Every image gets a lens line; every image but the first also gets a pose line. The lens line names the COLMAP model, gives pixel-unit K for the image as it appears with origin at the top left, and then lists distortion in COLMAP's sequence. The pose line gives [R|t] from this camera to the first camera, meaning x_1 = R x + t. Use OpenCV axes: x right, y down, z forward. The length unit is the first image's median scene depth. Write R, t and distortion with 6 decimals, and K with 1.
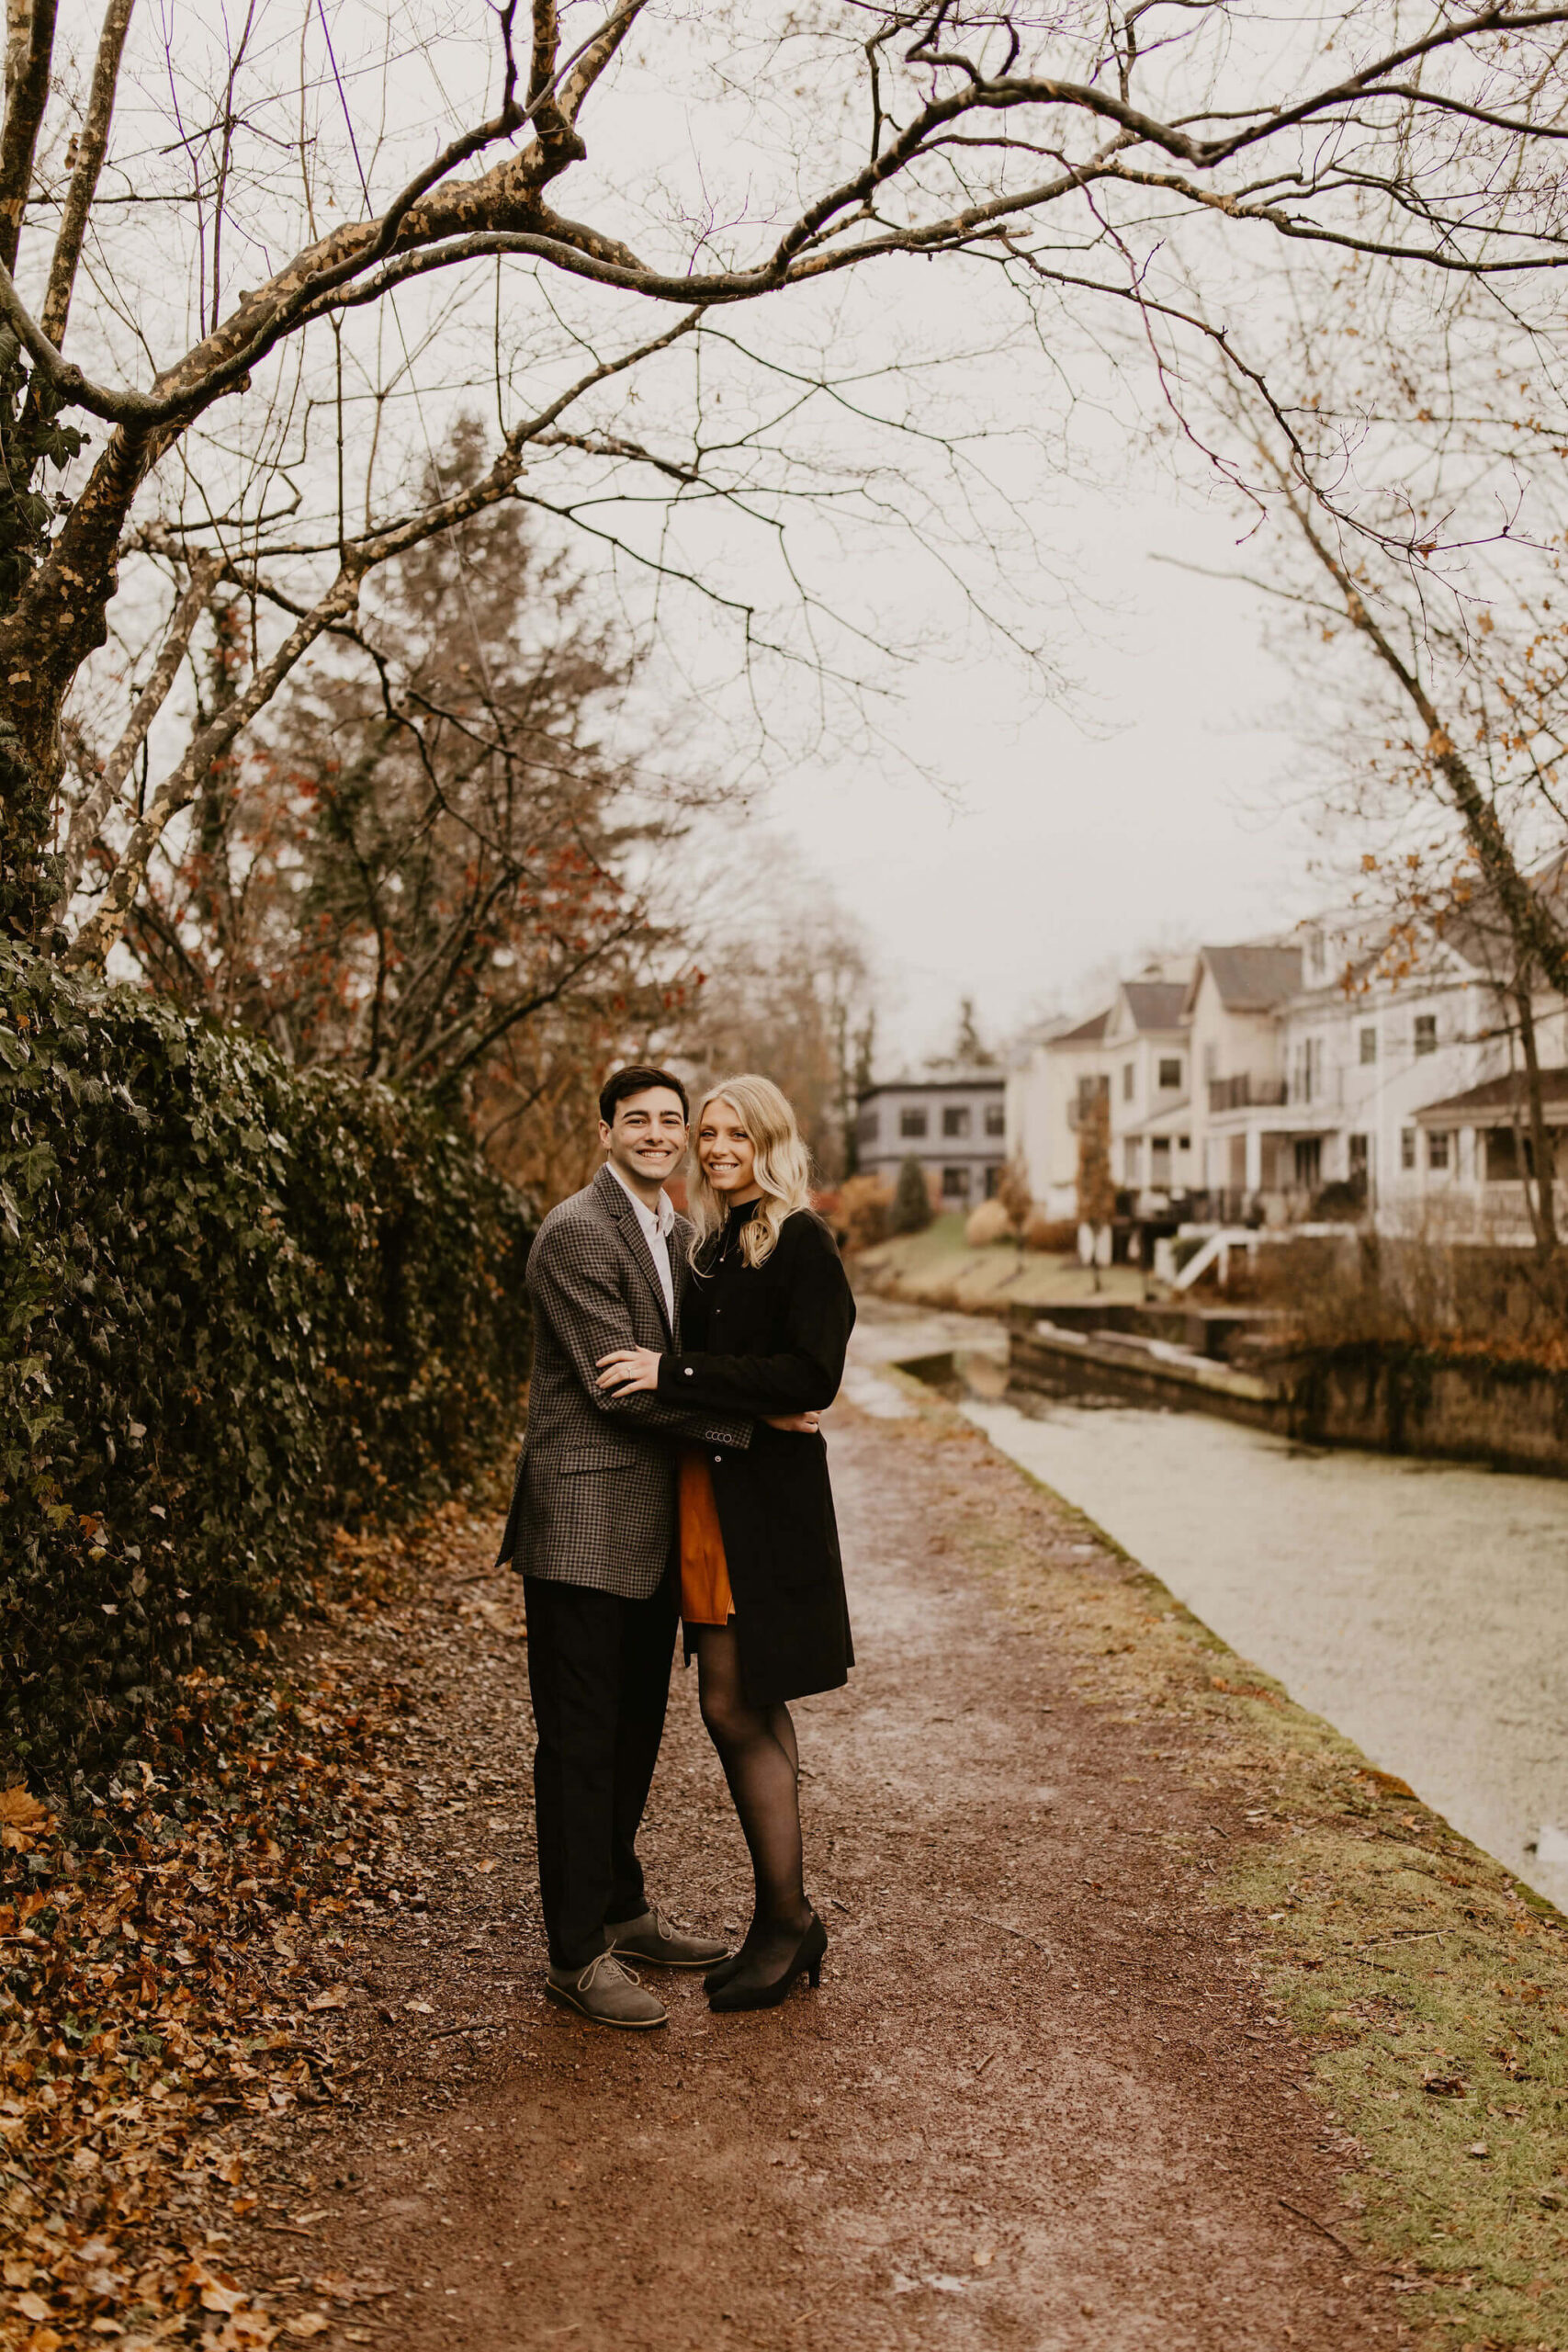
lens RADIAL K [[2350.6, 0, 775.1], [0, 2350.6, 1177.1], [0, 0, 1]] dist [-0.002406, 0.007815]
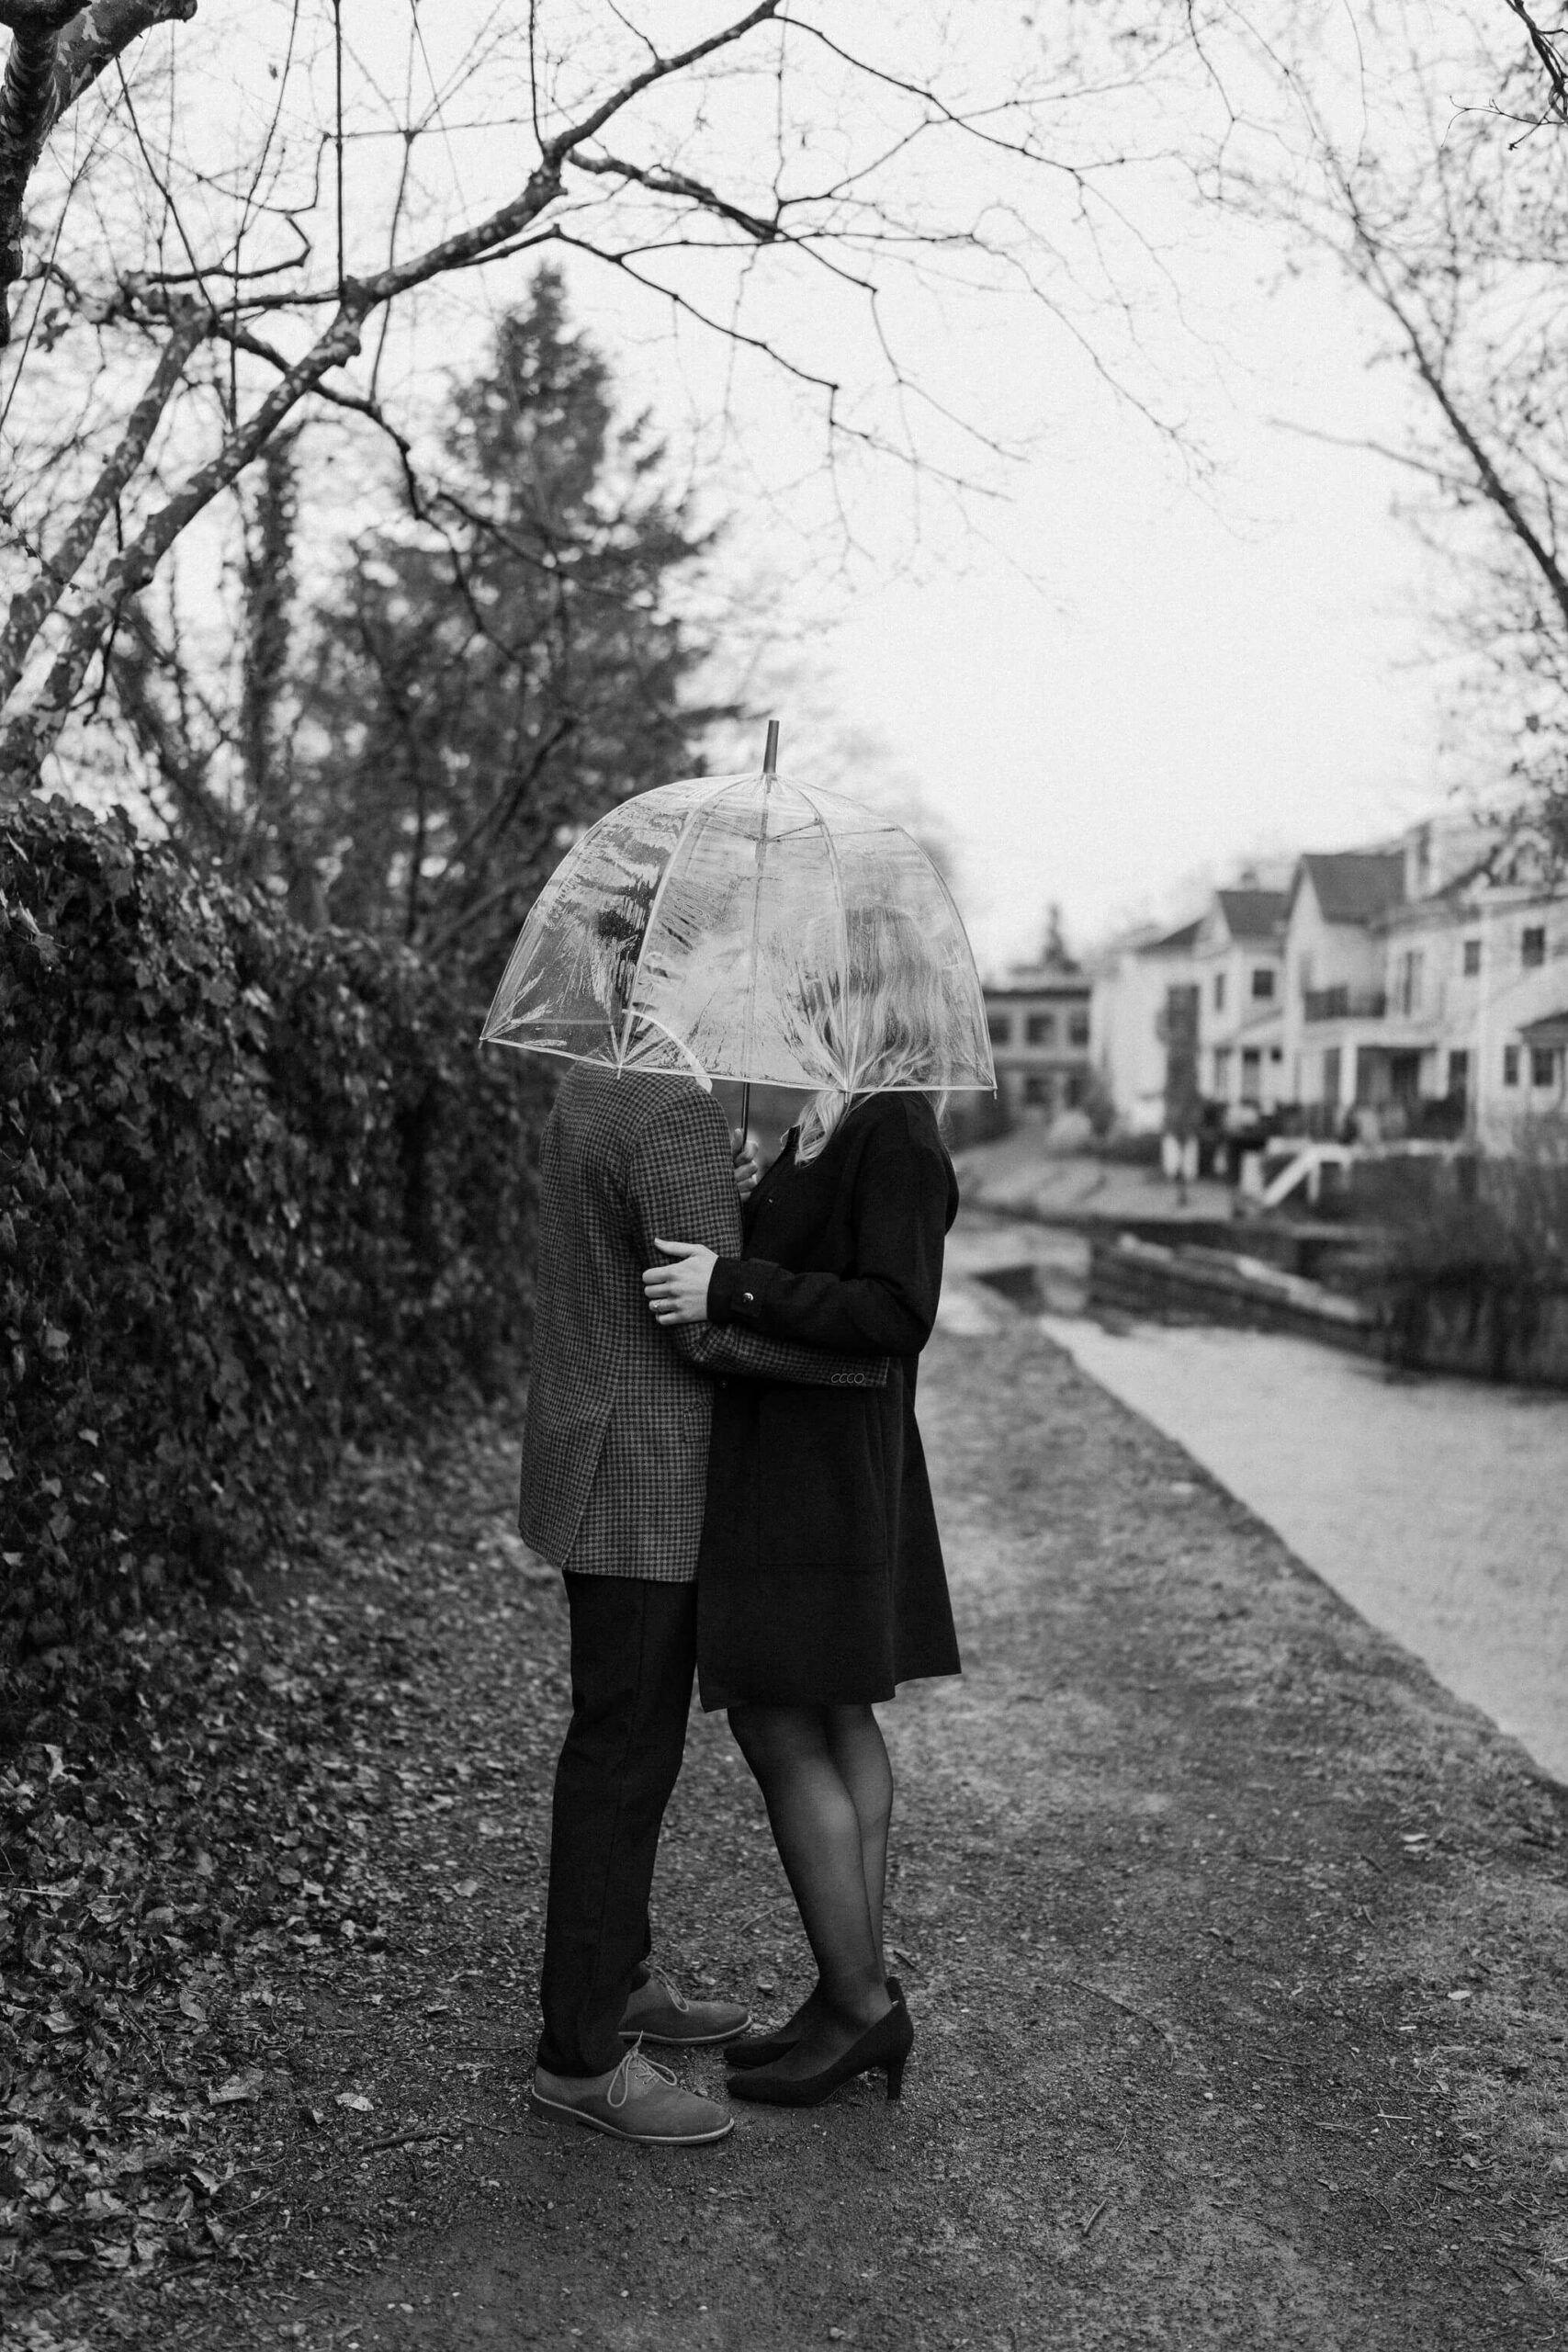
lens RADIAL K [[2350.6, 0, 775.1], [0, 2350.6, 1177.1], [0, 0, 1]] dist [-0.002406, 0.007815]
pose [[0.999184, 0.023746, -0.032666, 0.002665], [-0.022430, 0.998945, 0.040076, 0.010778], [0.033584, -0.039310, 0.998663, 0.159272]]
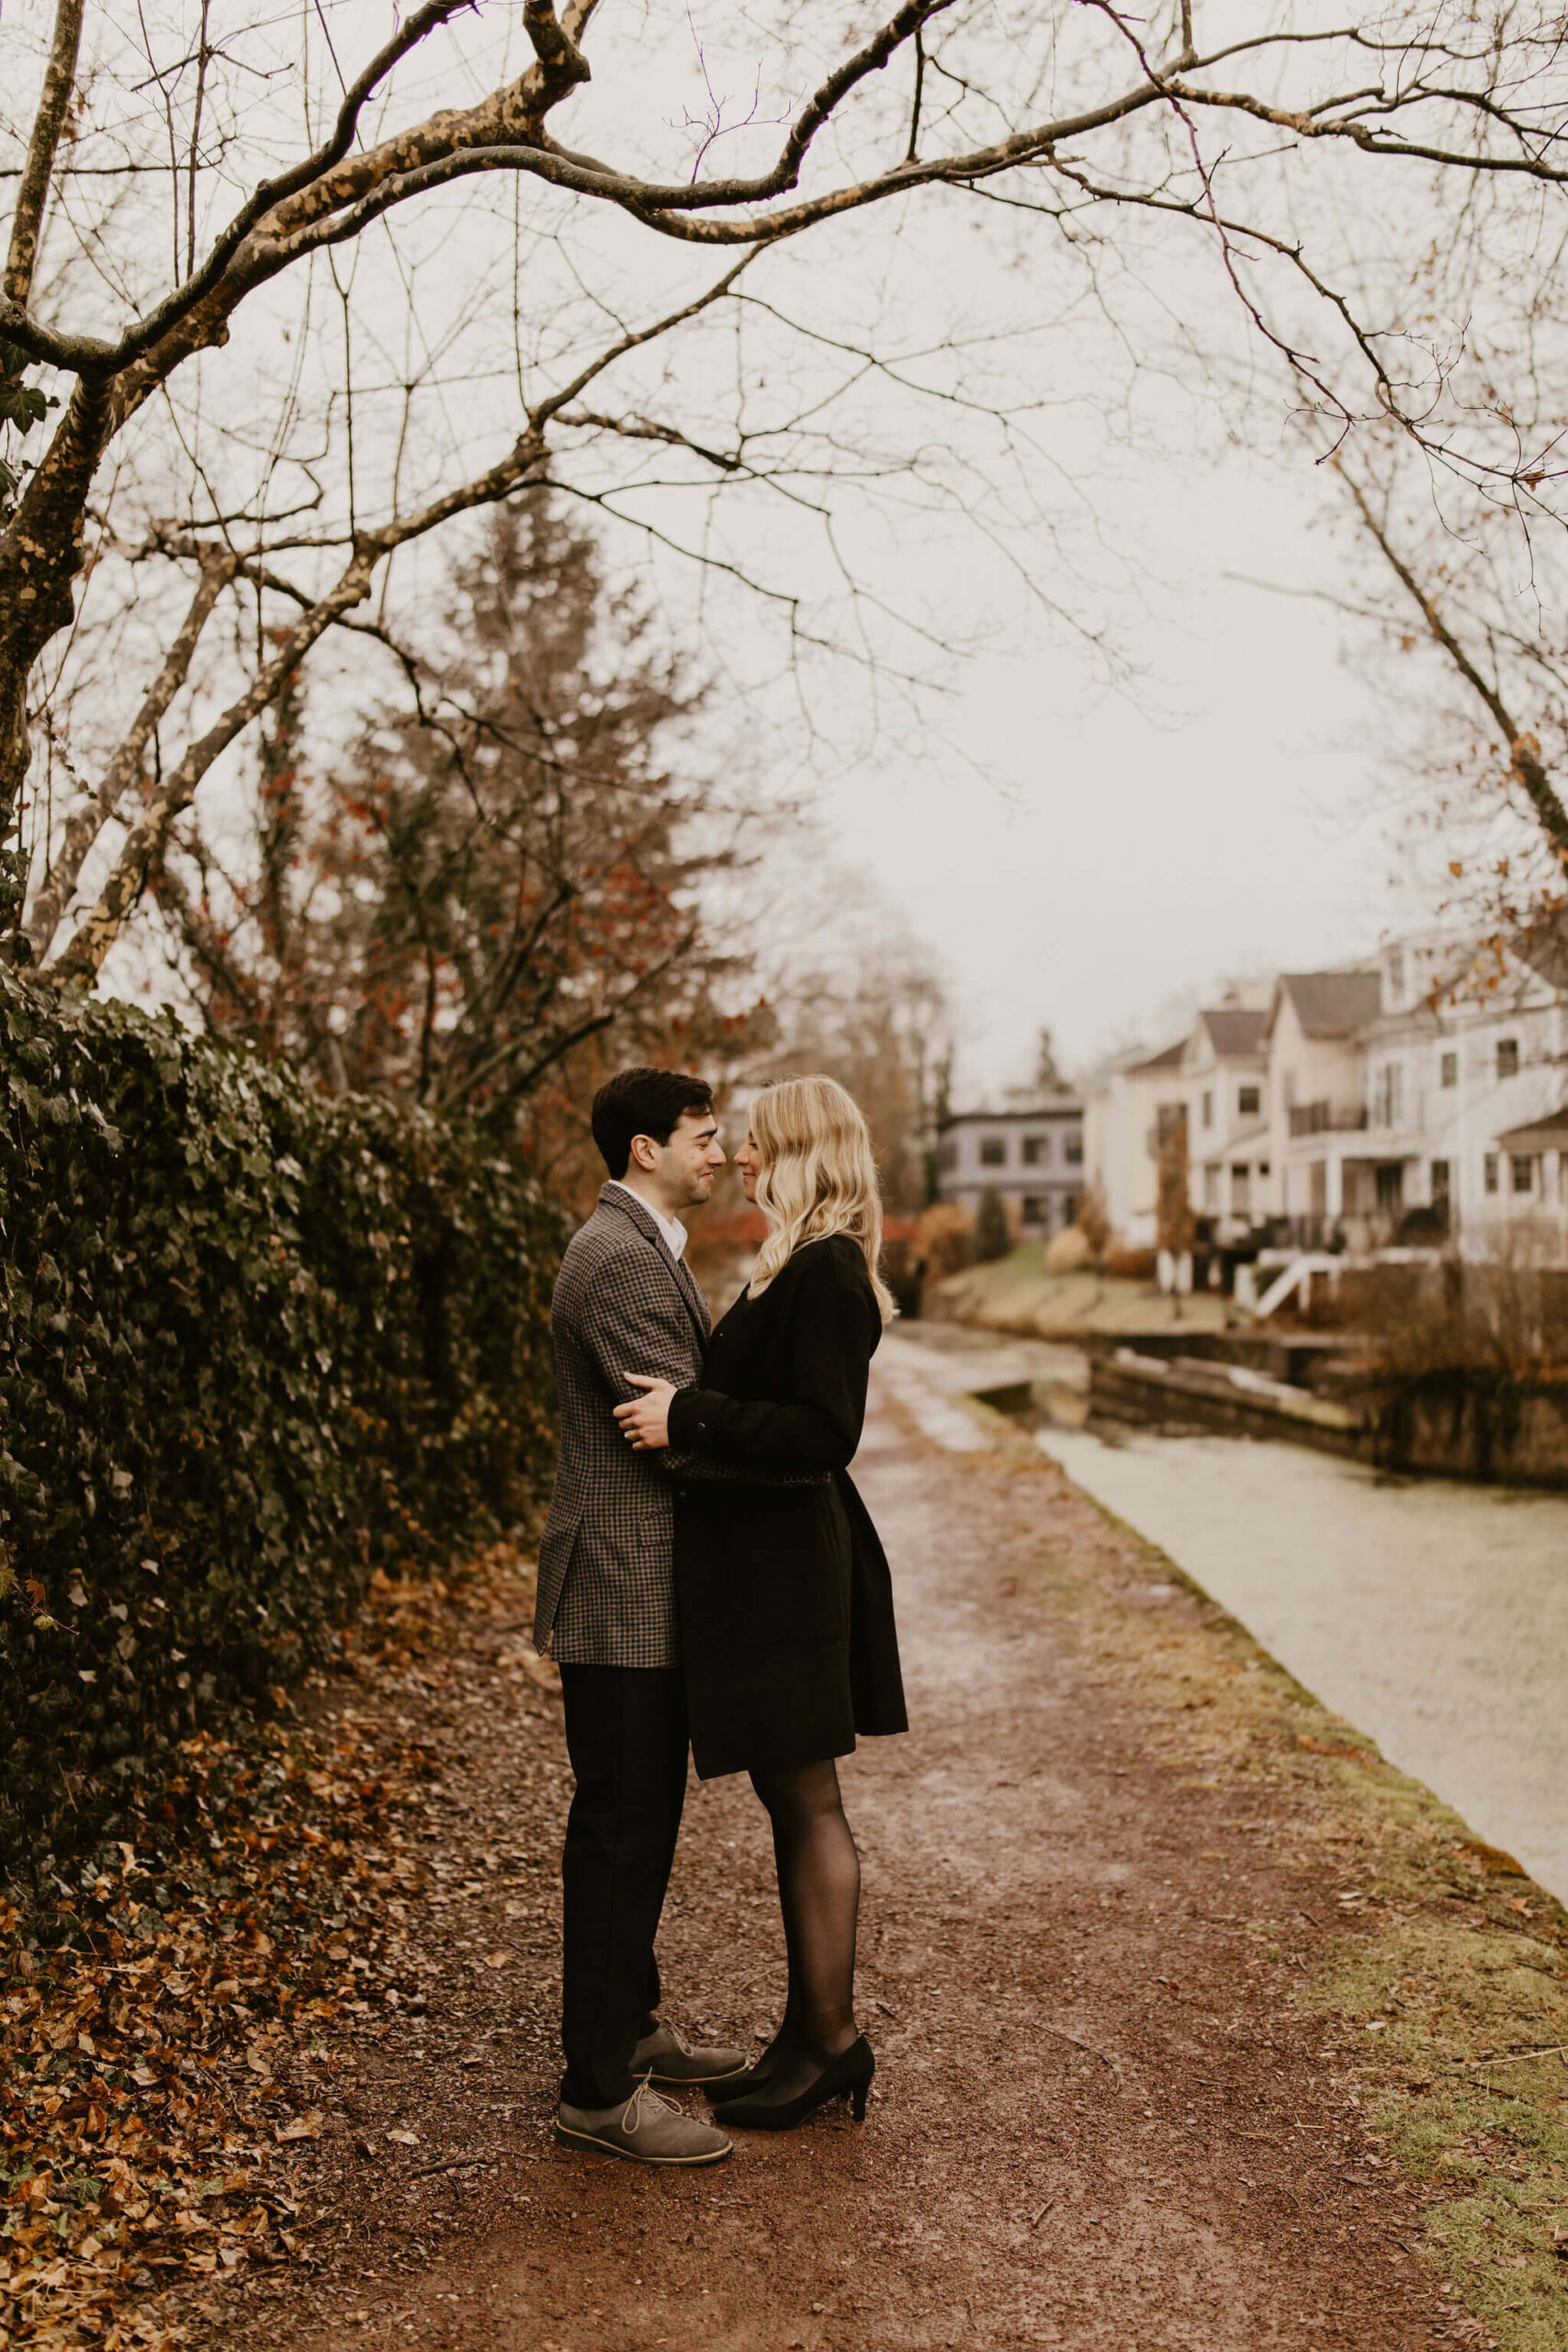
lens RADIAL K [[2310.8, 0, 778.1], [0, 2310.8, 1178.4], [0, 0, 1]] dist [-0.000030, 0.003104]
pose [[0.999360, -0.007549, -0.034963, 0.014805], [0.007105, 0.999893, -0.012805, 0.002608], [0.035056, 0.012548, 0.999307, 0.083586]]
